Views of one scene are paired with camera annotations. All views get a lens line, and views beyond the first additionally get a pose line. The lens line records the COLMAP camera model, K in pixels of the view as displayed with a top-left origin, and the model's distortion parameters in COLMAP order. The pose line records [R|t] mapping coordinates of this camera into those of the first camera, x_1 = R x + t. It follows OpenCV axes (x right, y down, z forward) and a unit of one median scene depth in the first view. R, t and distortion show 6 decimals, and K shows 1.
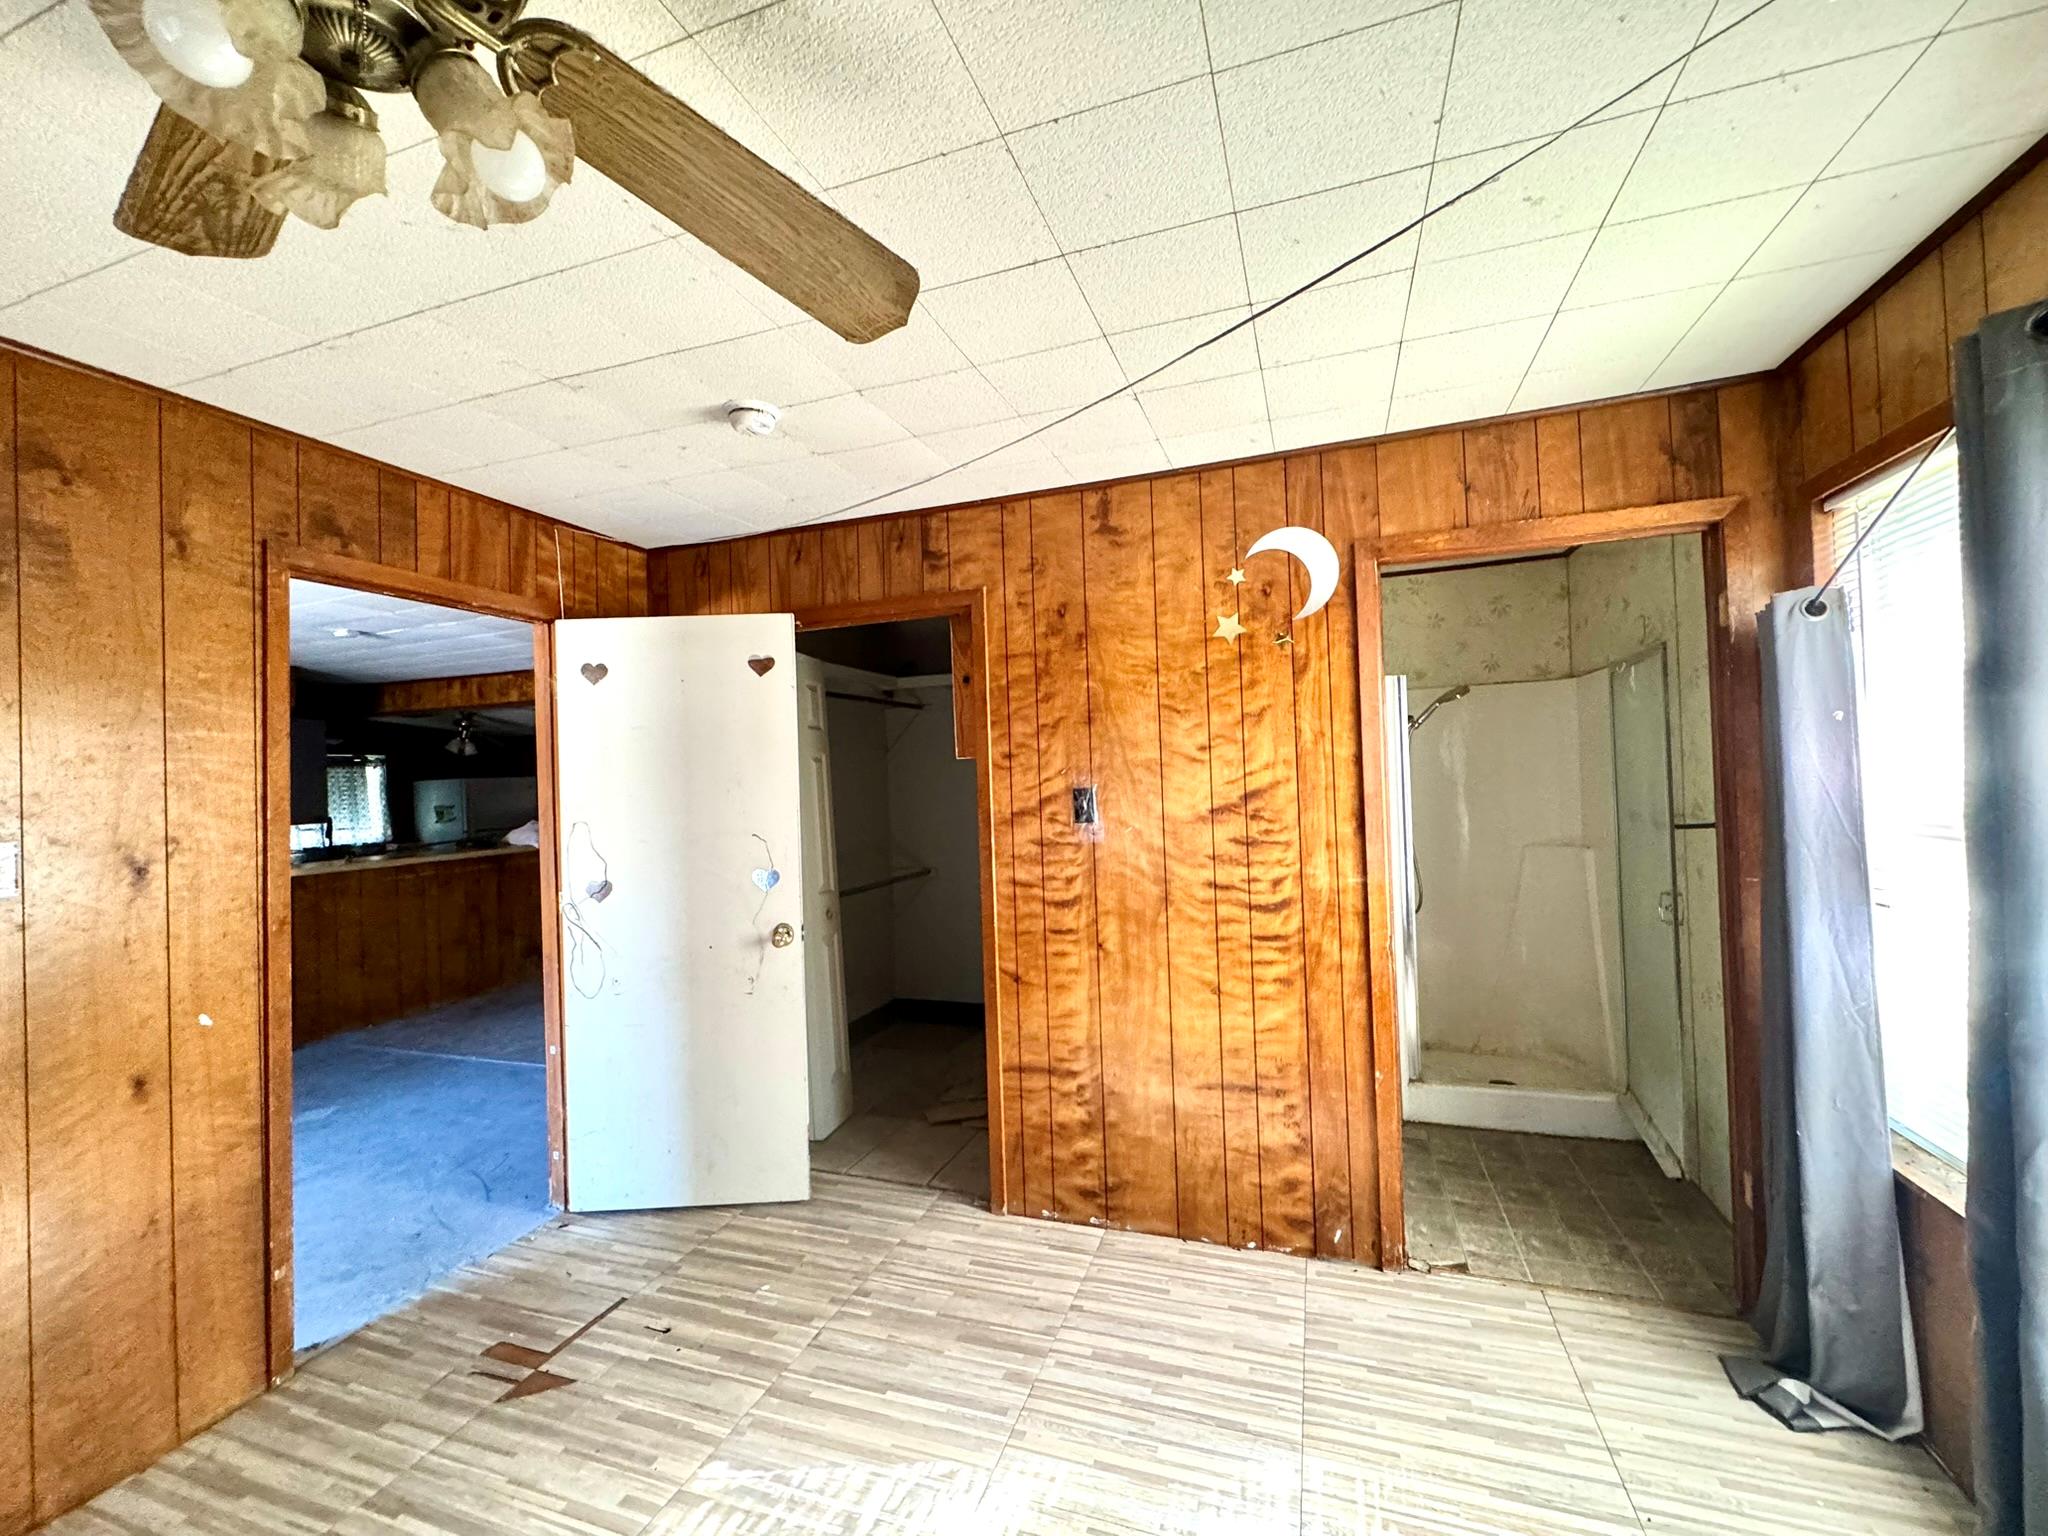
lens RADIAL K [[842.4, 0, 1026.4], [0, 842.4, 765.9], [0, 0, 1]] dist [-0.000483, 0.000203]
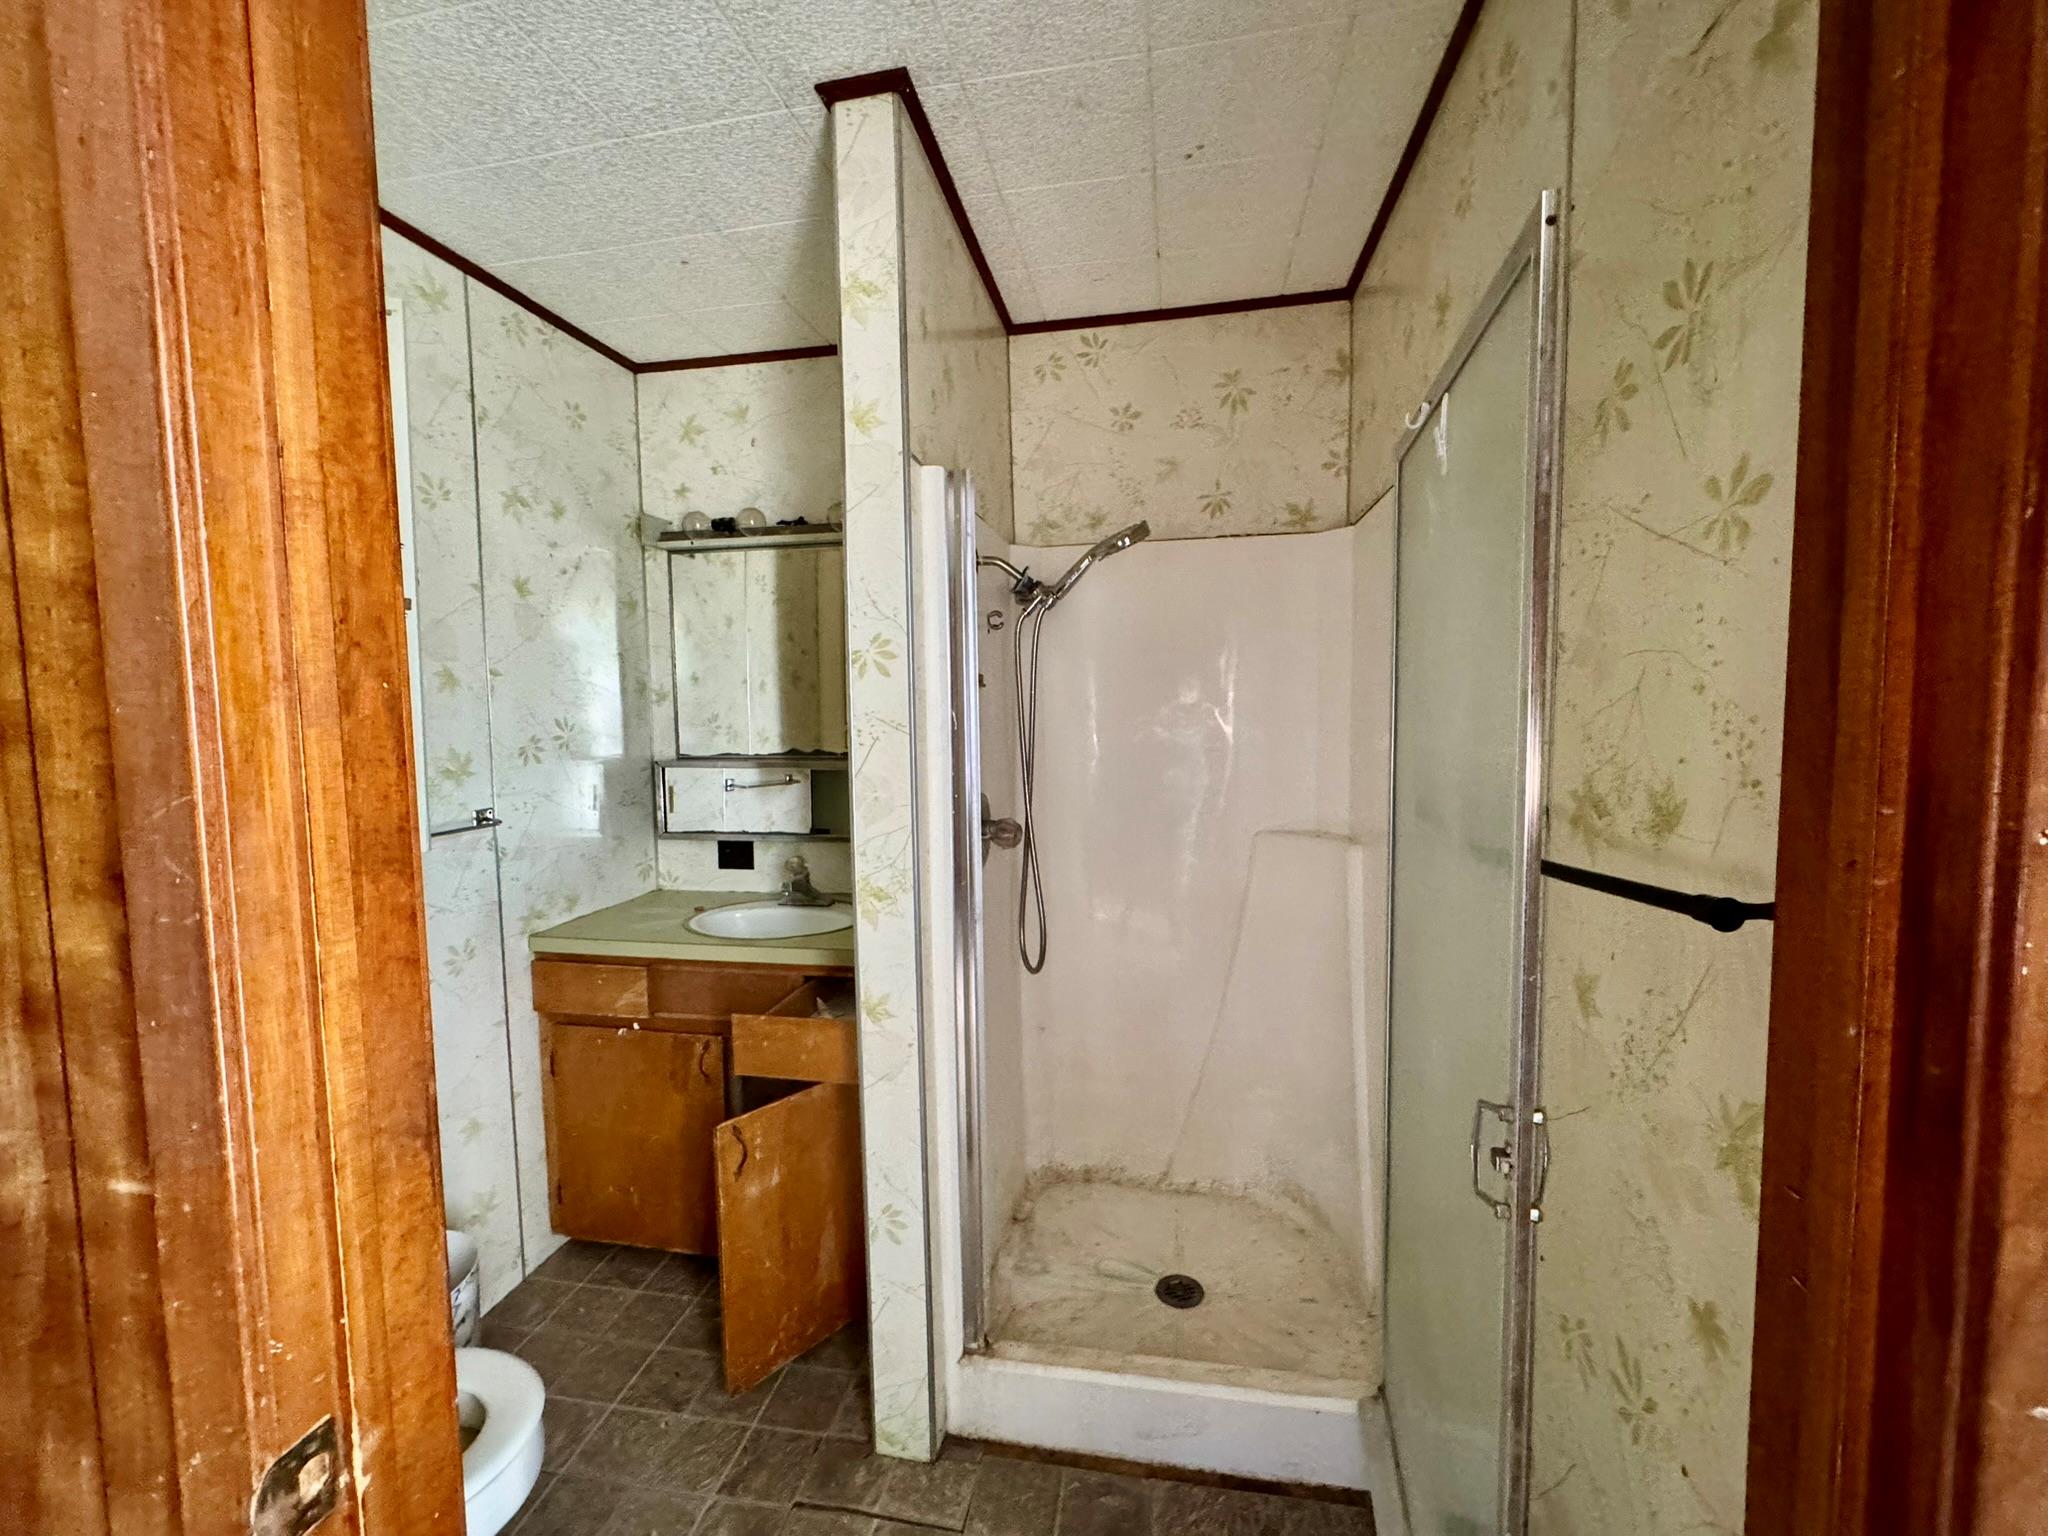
lens RADIAL K [[842.4, 0, 1023.2], [0, 842.4, 765.8], [0, 0, 1]] dist [-0.000483, 0.000203]
pose [[0.988550, 0.004941, 0.150812, 0.356844], [-0.017778, 0.996316, 0.083891, 0.006171], [-0.149842, -0.085611, 0.984996, 0.479884]]
